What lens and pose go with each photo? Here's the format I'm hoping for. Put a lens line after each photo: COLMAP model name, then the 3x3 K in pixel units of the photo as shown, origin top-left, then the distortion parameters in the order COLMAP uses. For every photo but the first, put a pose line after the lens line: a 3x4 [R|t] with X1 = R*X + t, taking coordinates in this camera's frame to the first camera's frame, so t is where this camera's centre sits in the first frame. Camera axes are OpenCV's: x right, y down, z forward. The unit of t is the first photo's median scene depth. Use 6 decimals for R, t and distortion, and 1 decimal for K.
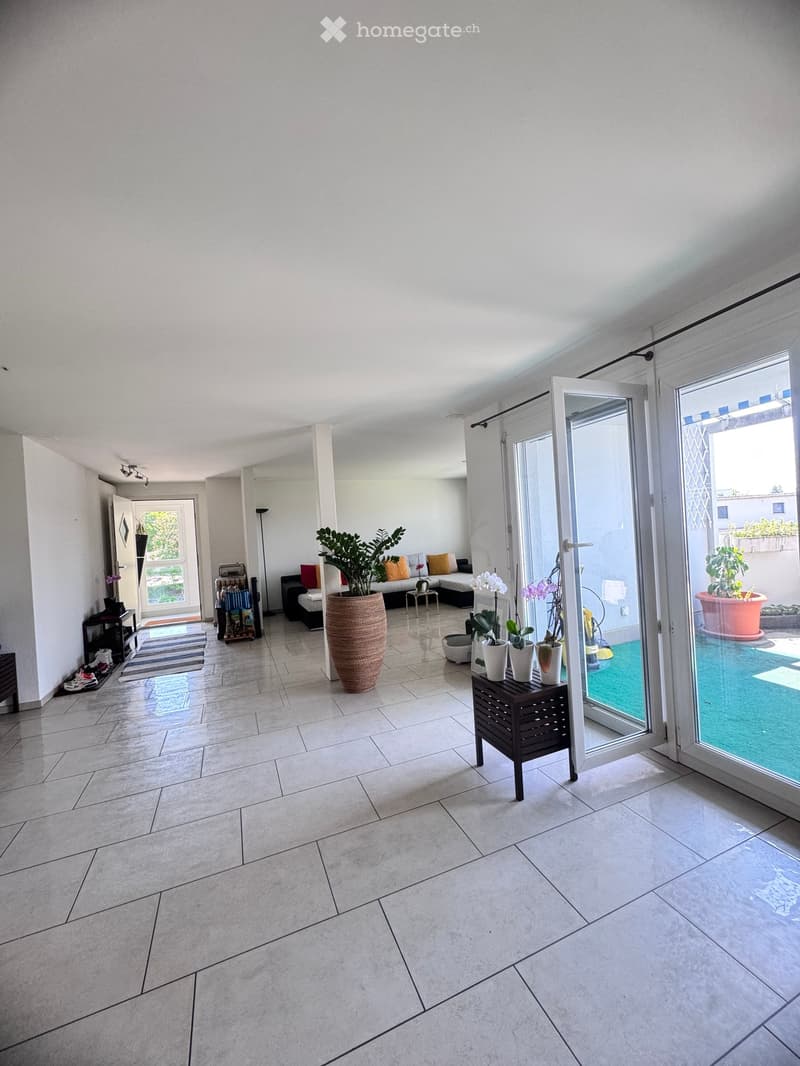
lens RADIAL K [[427.3, 0, 400.0], [0, 427.3, 533.0], [0, 0, 1]] dist [-0.000084, 0.000047]
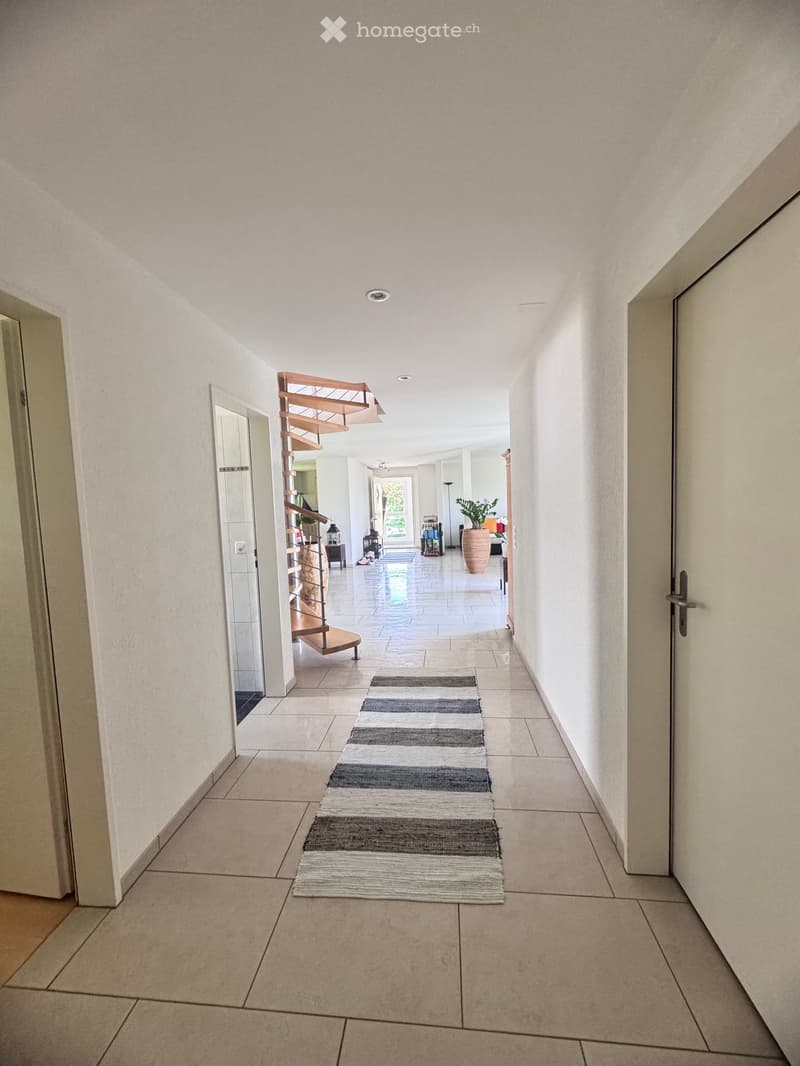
lens RADIAL K [[427.3, 0, 400.0], [0, 427.3, 533.0], [0, 0, 1]] dist [-0.000084, 0.000047]
pose [[0.883634, 0.060969, -0.464192, 0.344554], [-0.017956, 0.995168, 0.096527, -0.022575], [0.467834, -0.076960, 0.880459, -0.659936]]
